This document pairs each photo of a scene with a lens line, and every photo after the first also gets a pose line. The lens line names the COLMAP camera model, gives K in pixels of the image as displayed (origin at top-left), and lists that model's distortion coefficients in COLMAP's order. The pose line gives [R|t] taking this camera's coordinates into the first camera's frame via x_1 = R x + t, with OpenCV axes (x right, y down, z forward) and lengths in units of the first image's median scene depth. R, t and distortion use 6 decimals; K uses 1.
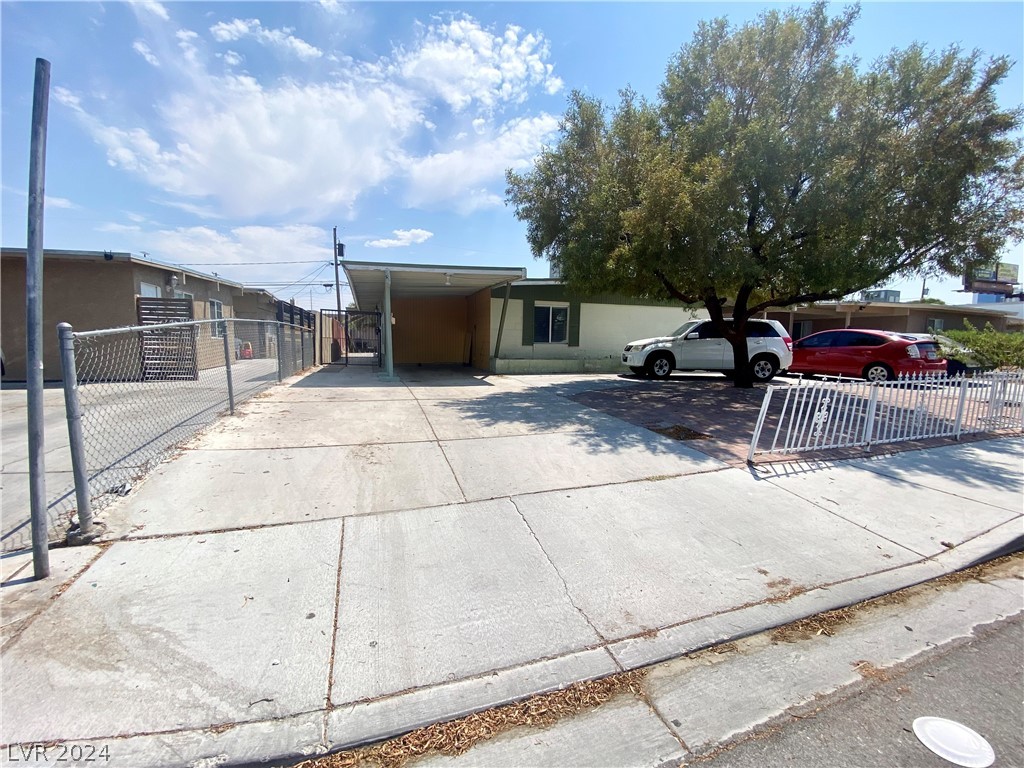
lens RADIAL K [[413.9, 0, 508.2], [0, 413.9, 383.2], [0, 0, 1]] dist [0.030973, -0.027846]
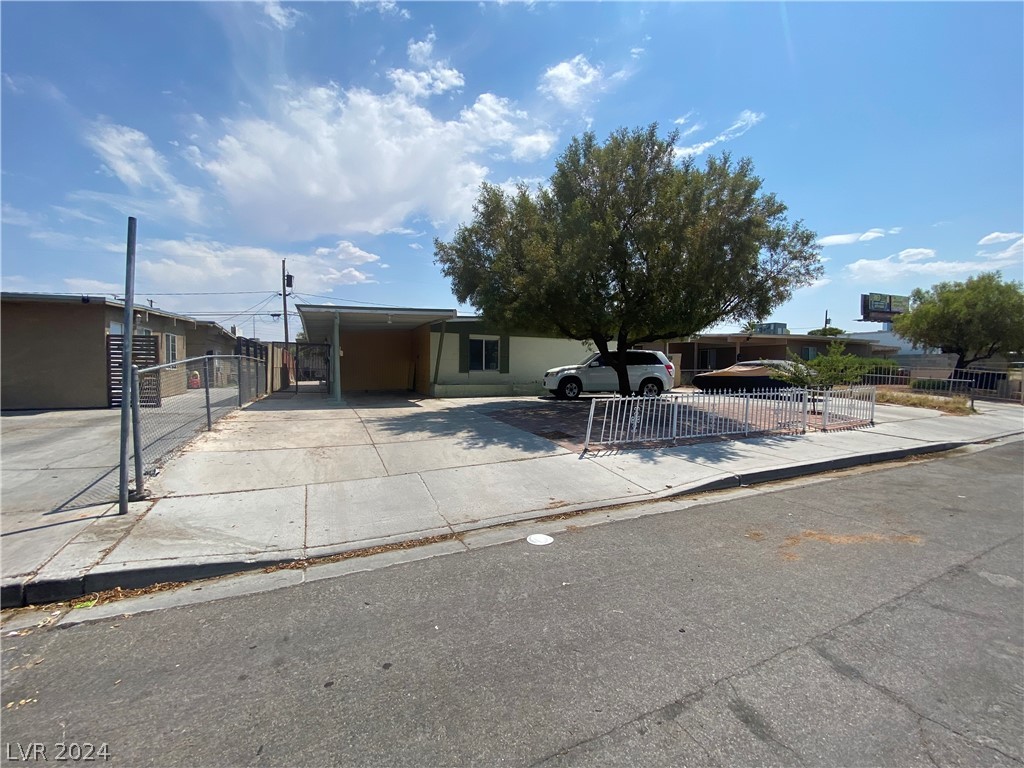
lens RADIAL K [[414.4, 0, 511.2], [0, 414.4, 383.1], [0, 0, 1]] dist [0.024905, -0.022227]
pose [[0.993214, -0.012412, 0.115637, 0.086621], [0.019711, 0.997870, -0.062190, 0.021913], [-0.114618, 0.064048, 0.991343, -0.296436]]
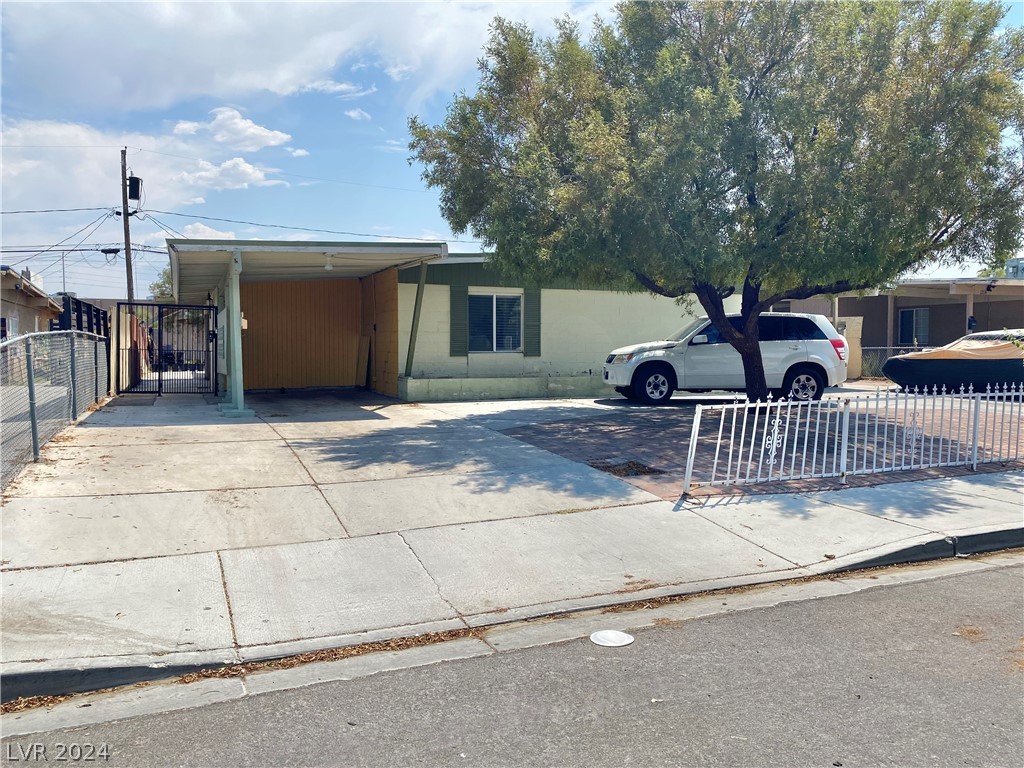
lens RADIAL K [[786.4, 0, 511.3], [0, 786.4, 375.5], [0, 0, 1]] dist [0.013444, 0.003653]
pose [[0.996596, -0.018419, 0.080360, 0.059178], [0.023151, 0.998027, -0.058355, 0.018591], [-0.079127, 0.060016, 0.995056, -0.377565]]
